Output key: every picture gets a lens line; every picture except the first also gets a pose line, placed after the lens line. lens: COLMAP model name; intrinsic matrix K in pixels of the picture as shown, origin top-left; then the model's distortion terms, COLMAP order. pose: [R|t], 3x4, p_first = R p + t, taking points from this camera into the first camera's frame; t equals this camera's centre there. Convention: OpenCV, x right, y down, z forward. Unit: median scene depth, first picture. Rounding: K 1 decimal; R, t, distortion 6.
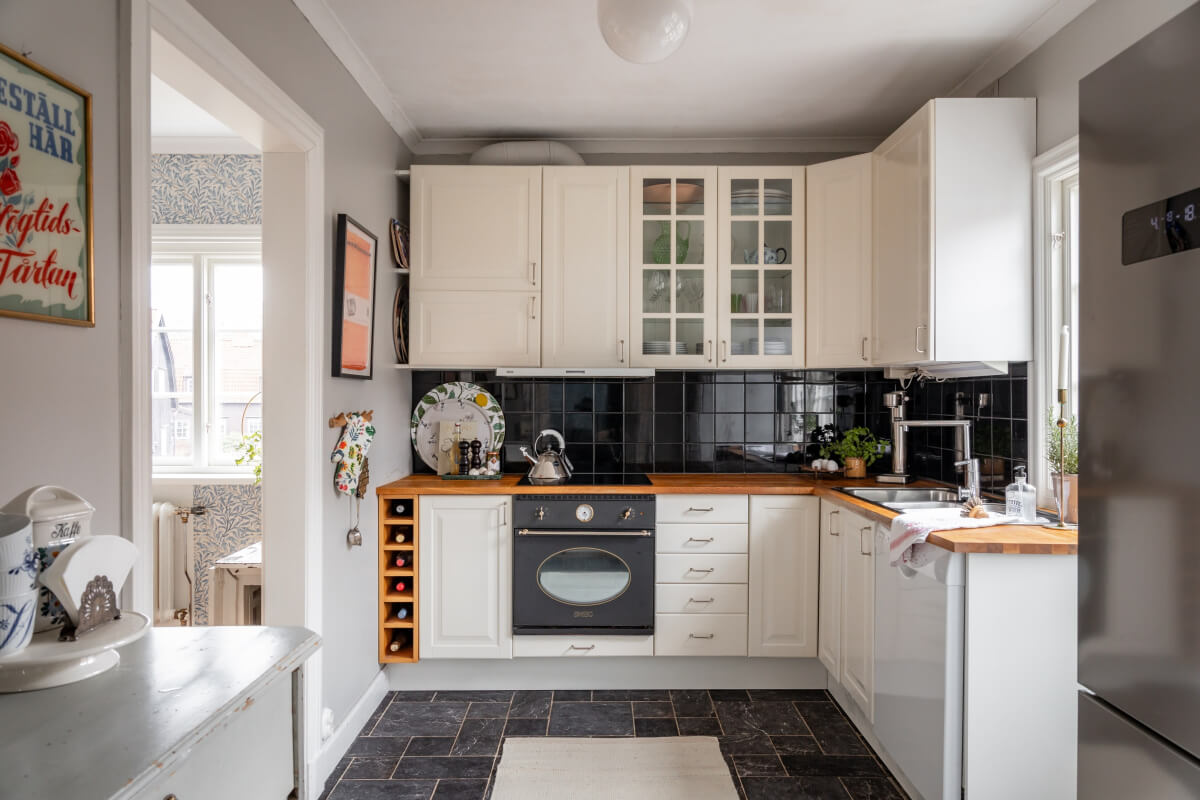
lens RADIAL K [[993.0, 0, 601.6], [0, 993.0, 394.3], [0, 0, 1]] dist [0.001083, 0.004266]
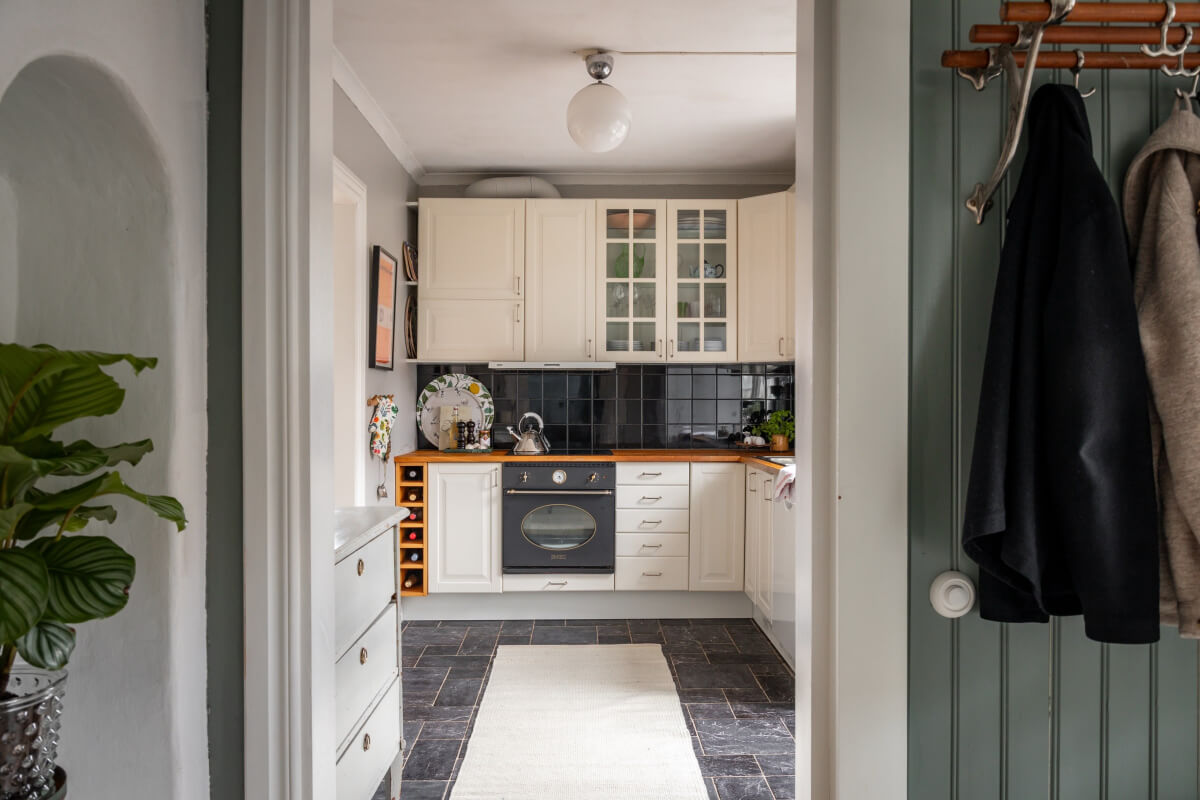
lens RADIAL K [[993.0, 0, 591.3], [0, 993.0, 400.7], [0, 0, 1]] dist [0.001083, 0.004266]
pose [[0.999924, -0.000099, 0.012364, 0.007610], [-0.000040, 0.999937, 0.011252, 0.008566], [-0.012364, -0.011251, 0.999860, -0.256314]]
